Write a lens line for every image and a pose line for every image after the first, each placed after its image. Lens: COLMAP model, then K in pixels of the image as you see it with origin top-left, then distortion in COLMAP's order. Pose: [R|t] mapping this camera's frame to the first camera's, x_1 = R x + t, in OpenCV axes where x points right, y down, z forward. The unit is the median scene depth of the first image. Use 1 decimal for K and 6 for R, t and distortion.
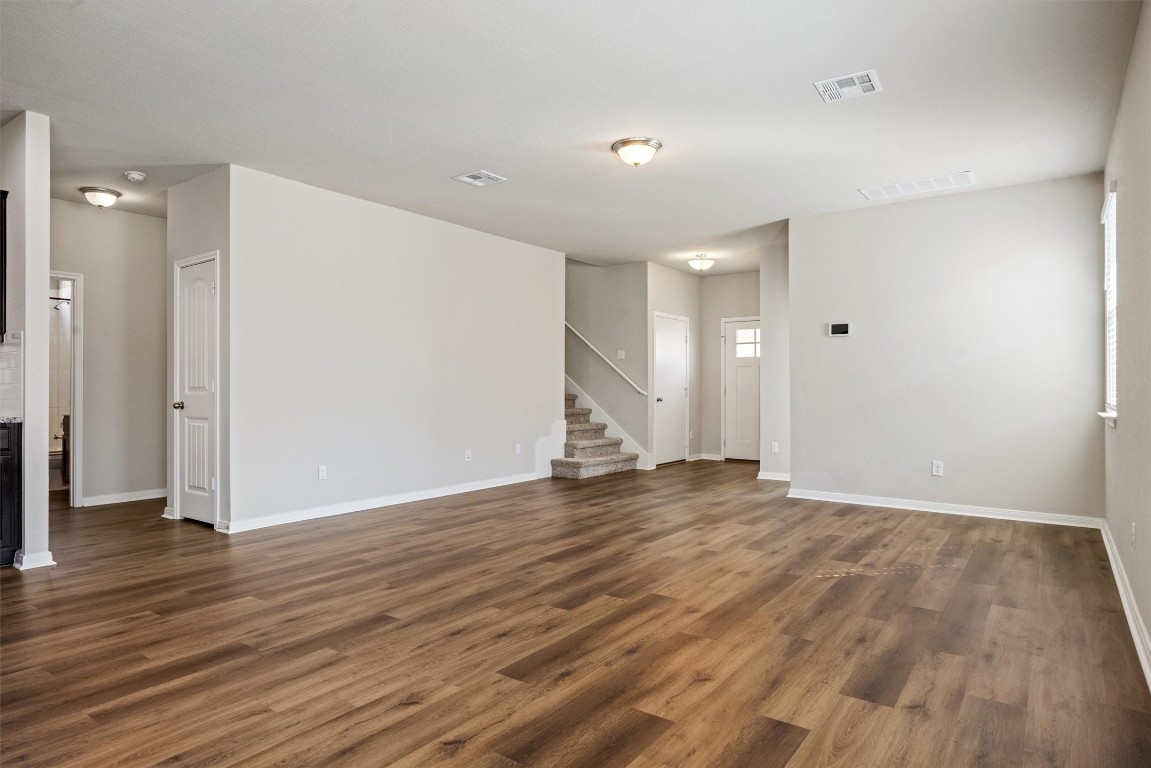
lens RADIAL K [[669.0, 0, 562.3], [0, 669.0, 384.1], [0, 0, 1]] dist [-0.002190, -0.000806]
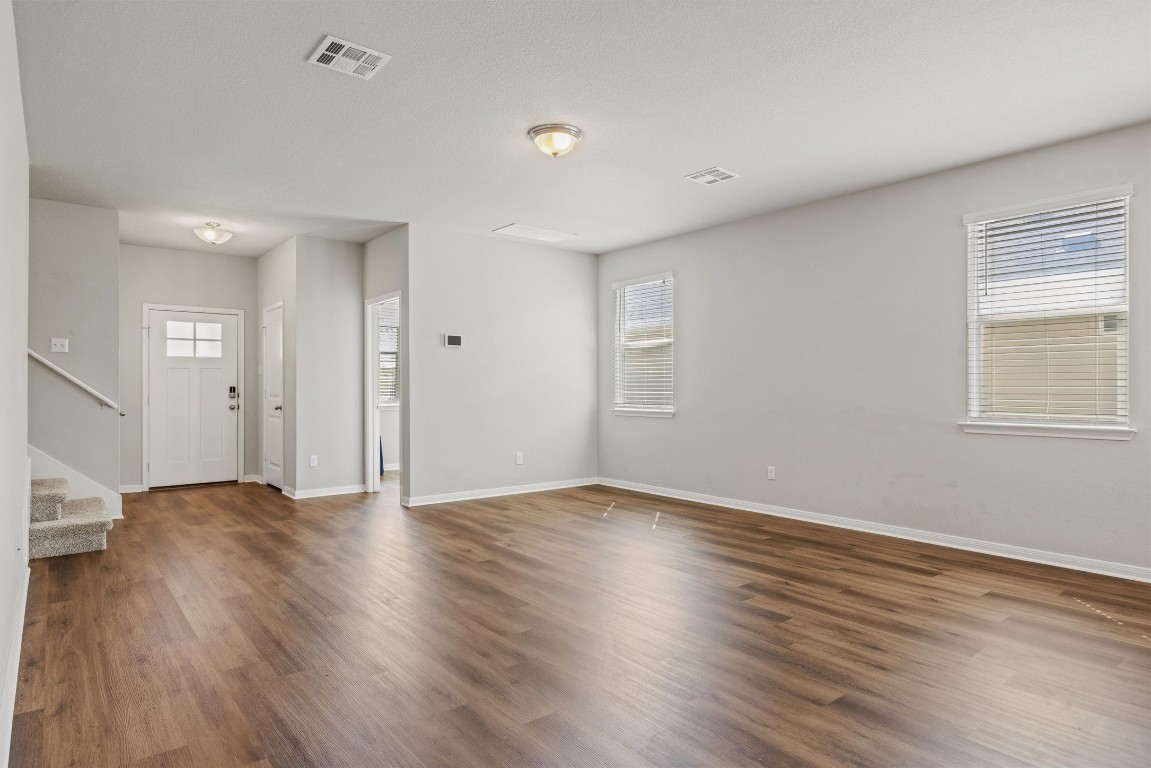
lens RADIAL K [[641.0, 0, 563.9], [0, 641.0, 385.4], [0, 0, 1]] dist [-0.005108, -0.000997]
pose [[0.262111, 0.000583, 0.965038, -0.428686], [-0.002031, 0.999998, -0.000053, -0.008272], [-0.965036, -0.001946, 0.262111, 0.447926]]
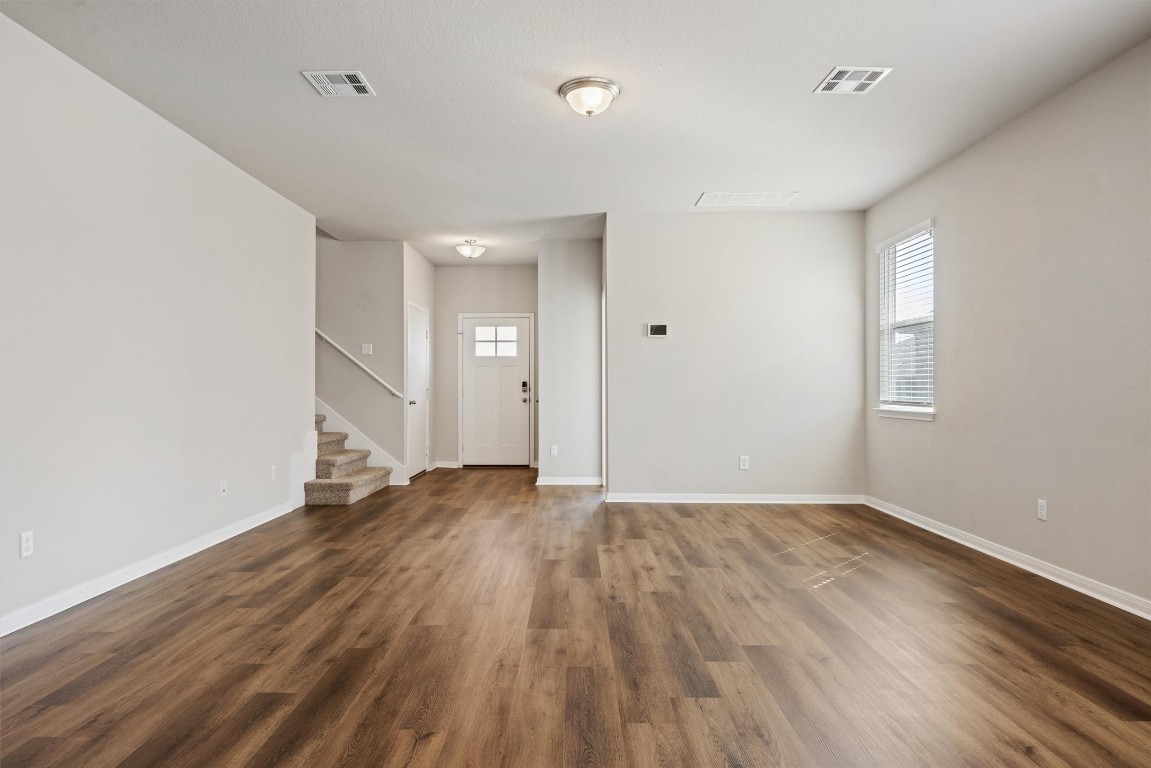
lens RADIAL K [[669.0, 0, 562.3], [0, 669.0, 384.1], [0, 0, 1]] dist [-0.002190, -0.000806]
pose [[0.817011, 0.001680, 0.576620, -0.225704], [-0.000908, 0.999998, -0.001627, 0.000616], [-0.576622, 0.000806, 0.817011, 0.210771]]
